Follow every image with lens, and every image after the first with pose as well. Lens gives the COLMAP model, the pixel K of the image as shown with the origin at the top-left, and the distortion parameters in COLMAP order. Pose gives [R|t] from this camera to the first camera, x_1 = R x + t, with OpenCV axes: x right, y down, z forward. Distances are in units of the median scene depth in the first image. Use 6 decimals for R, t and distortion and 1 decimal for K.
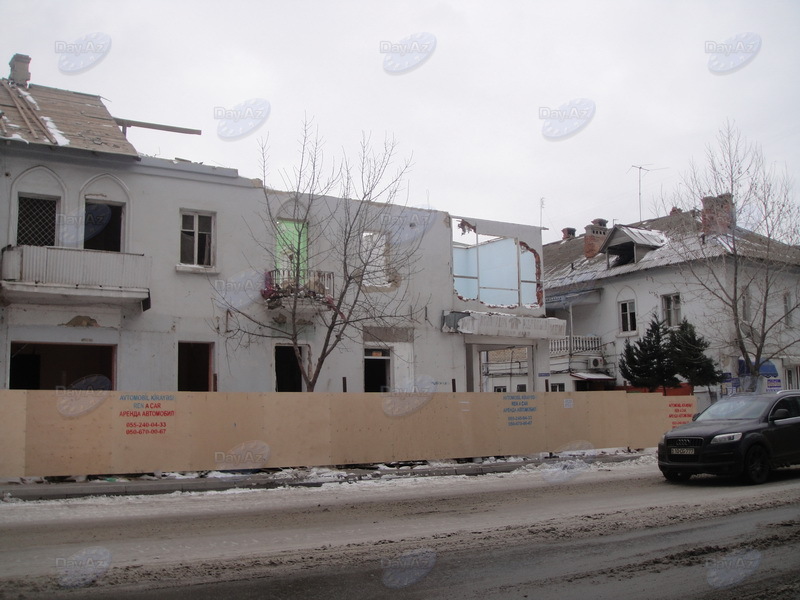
lens RADIAL K [[830.5, 0, 396.1], [0, 830.5, 303.2], [0, 0, 1]] dist [-0.181708, 0.149212]
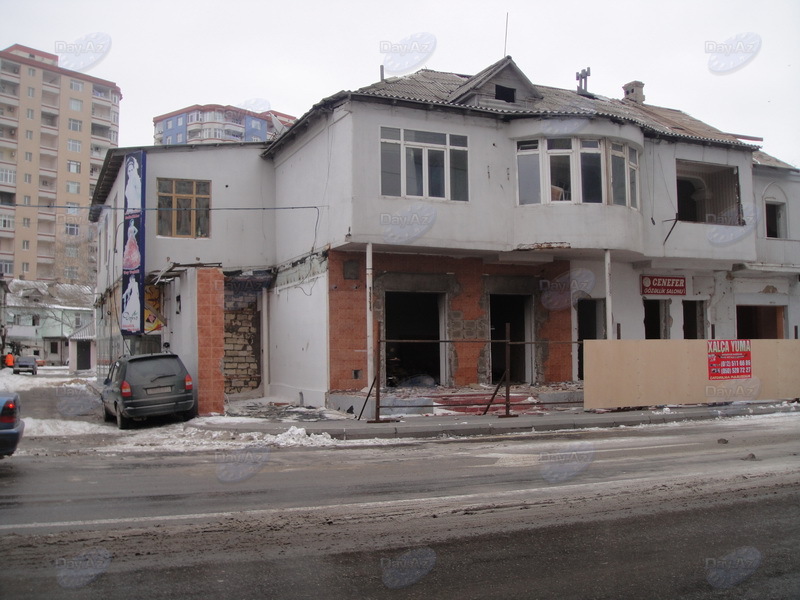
lens RADIAL K [[830.5, 0, 396.1], [0, 830.5, 303.2], [0, 0, 1]] dist [-0.181708, 0.149212]
pose [[0.986703, -0.002946, -0.162507, -0.674792], [0.013203, 0.997984, 0.062074, -0.041178], [0.161997, -0.063394, 0.984753, -0.397160]]
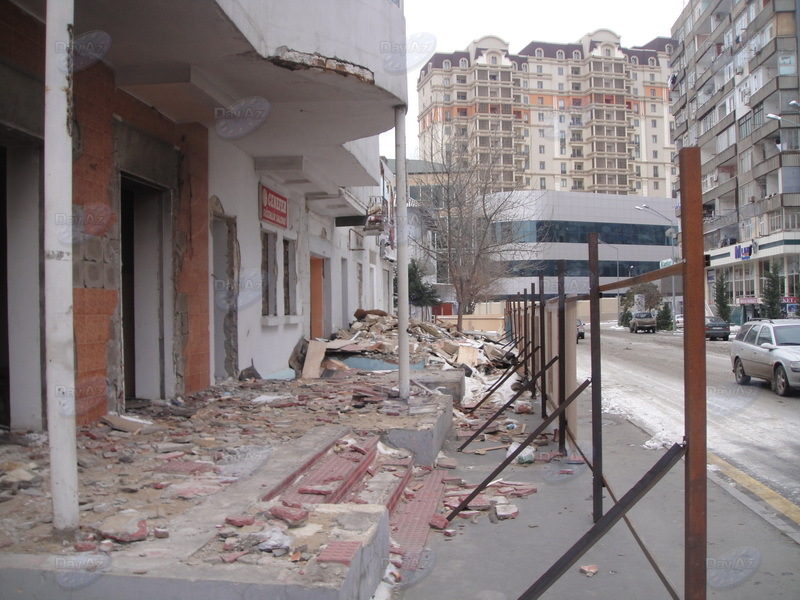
lens RADIAL K [[830.5, 0, 396.1], [0, 830.5, 303.2], [0, 0, 1]] dist [-0.181708, 0.149212]
pose [[0.628528, 0.014313, 0.777655, -0.927233], [-0.085934, 0.994987, 0.051142, 0.039676], [-0.773025, -0.098971, 0.626607, 0.261596]]
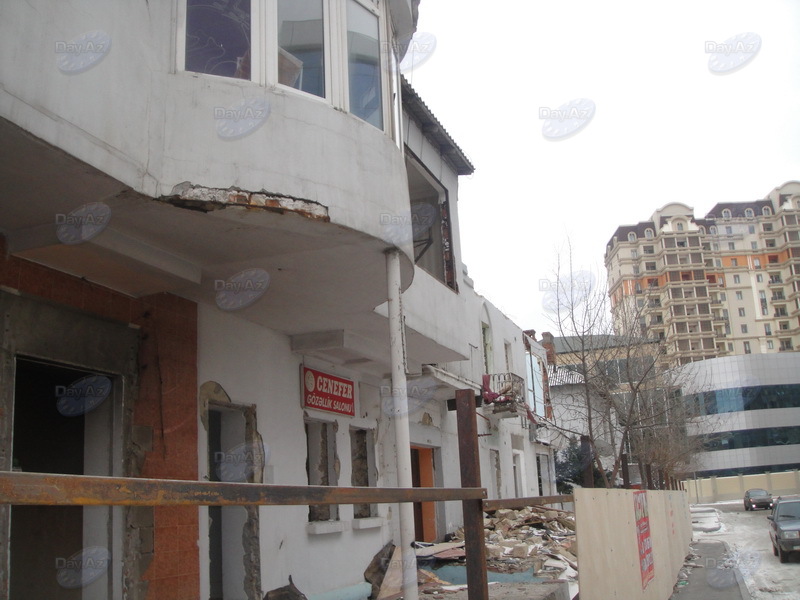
lens RADIAL K [[830.5, 0, 396.1], [0, 830.5, 303.2], [0, 0, 1]] dist [-0.181708, 0.149212]
pose [[0.802544, 0.118373, 0.584732, -0.787034], [-0.030365, 0.986952, -0.158123, 0.033835], [-0.595820, 0.109145, 0.795667, 0.270898]]
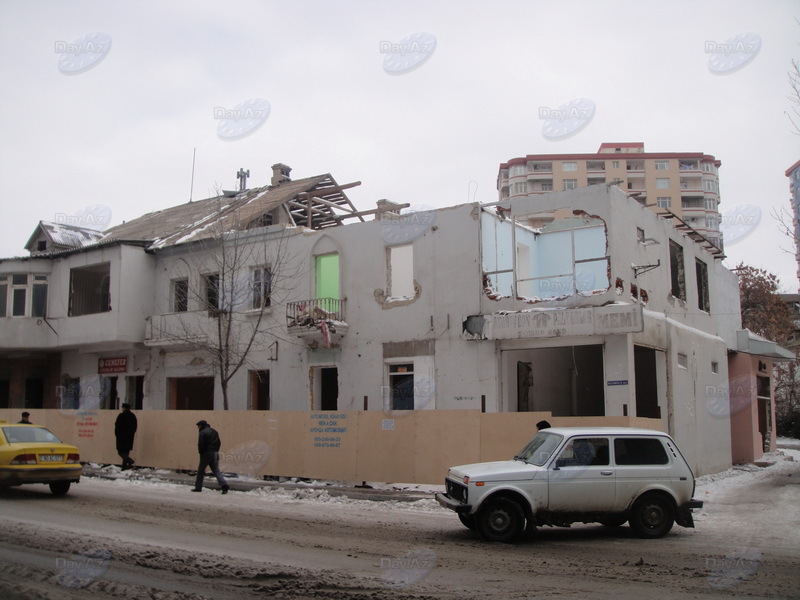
lens RADIAL K [[830.5, 0, 396.1], [0, 830.5, 303.2], [0, 0, 1]] dist [-0.181708, 0.149212]
pose [[0.382858, -0.117299, -0.916330, 0.914611], [0.106115, 0.990925, -0.082512, 0.065966], [0.917692, -0.065646, 0.391831, 0.642937]]
